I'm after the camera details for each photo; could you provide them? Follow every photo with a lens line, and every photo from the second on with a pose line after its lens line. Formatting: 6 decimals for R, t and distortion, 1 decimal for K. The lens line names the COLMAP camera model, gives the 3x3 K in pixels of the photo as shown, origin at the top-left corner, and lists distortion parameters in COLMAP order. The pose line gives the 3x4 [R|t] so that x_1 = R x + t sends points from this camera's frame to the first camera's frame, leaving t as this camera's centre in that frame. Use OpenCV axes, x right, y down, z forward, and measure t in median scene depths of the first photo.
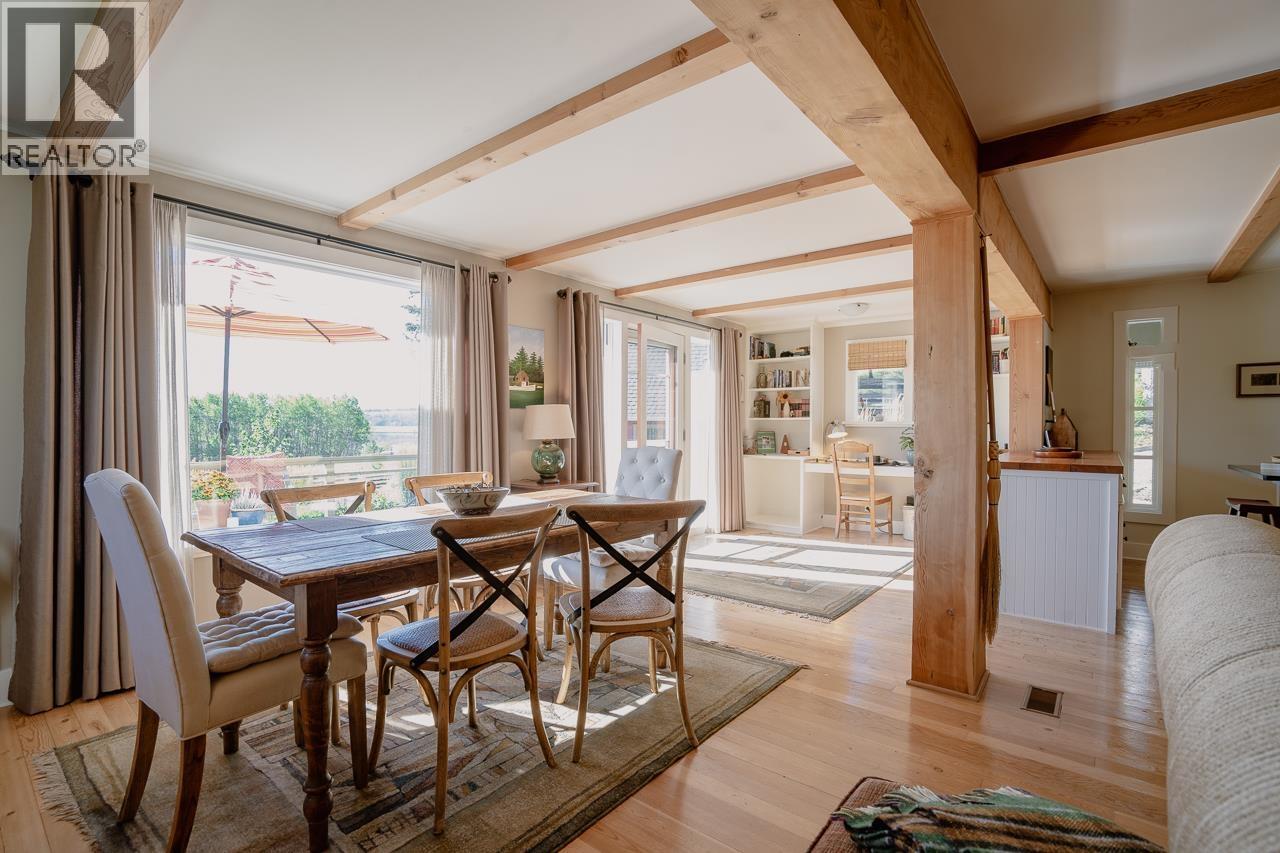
lens RADIAL K [[589.3, 0, 640.0], [0, 589.3, 426.5], [0, 0, 1]] dist [-0.048086, 0.017008]
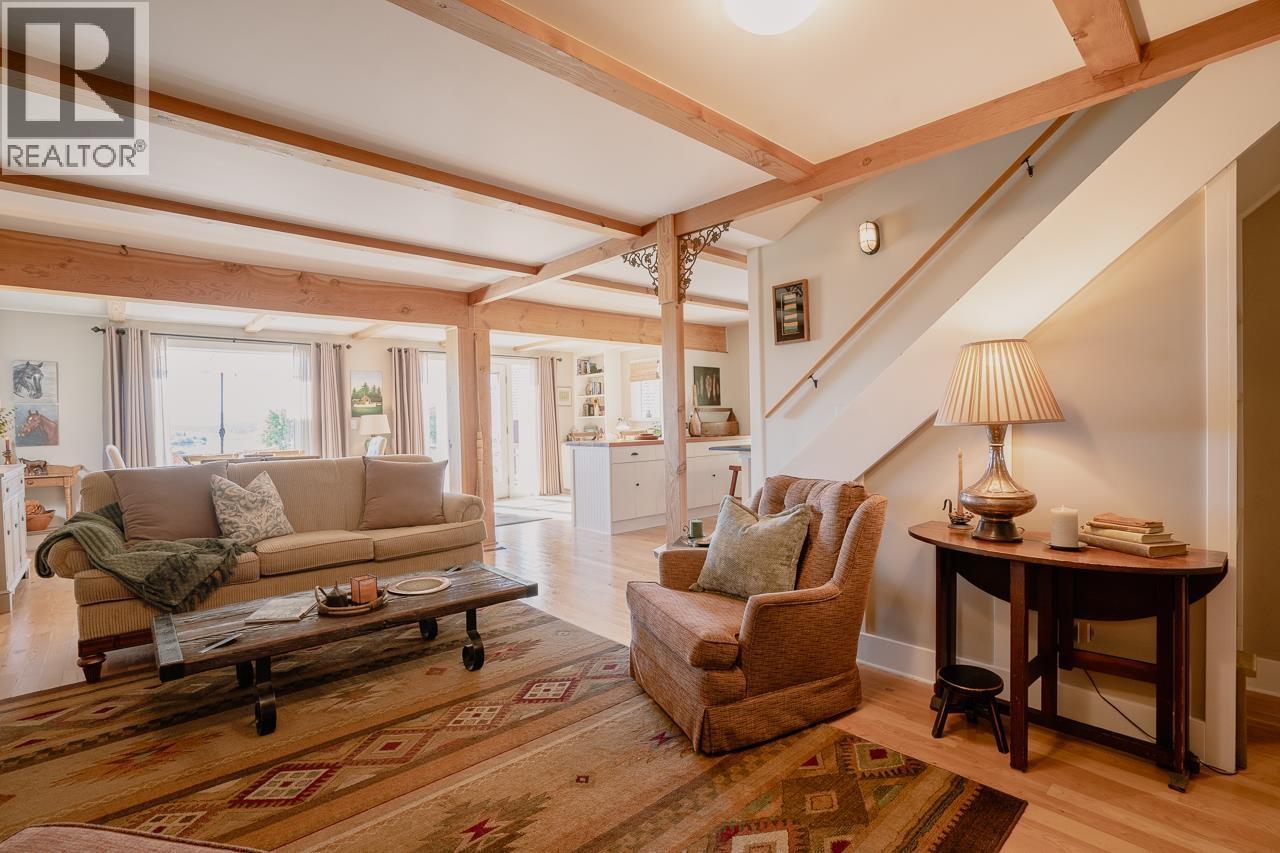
lens RADIAL K [[589.3, 0, 640.0], [0, 589.3, 426.5], [0, 0, 1]] dist [-0.048086, 0.017008]
pose [[0.988457, -0.021083, -0.150030, 0.849007], [0.022397, 0.999724, 0.007069, 0.003198], [0.149839, -0.010347, 0.988656, -0.590804]]
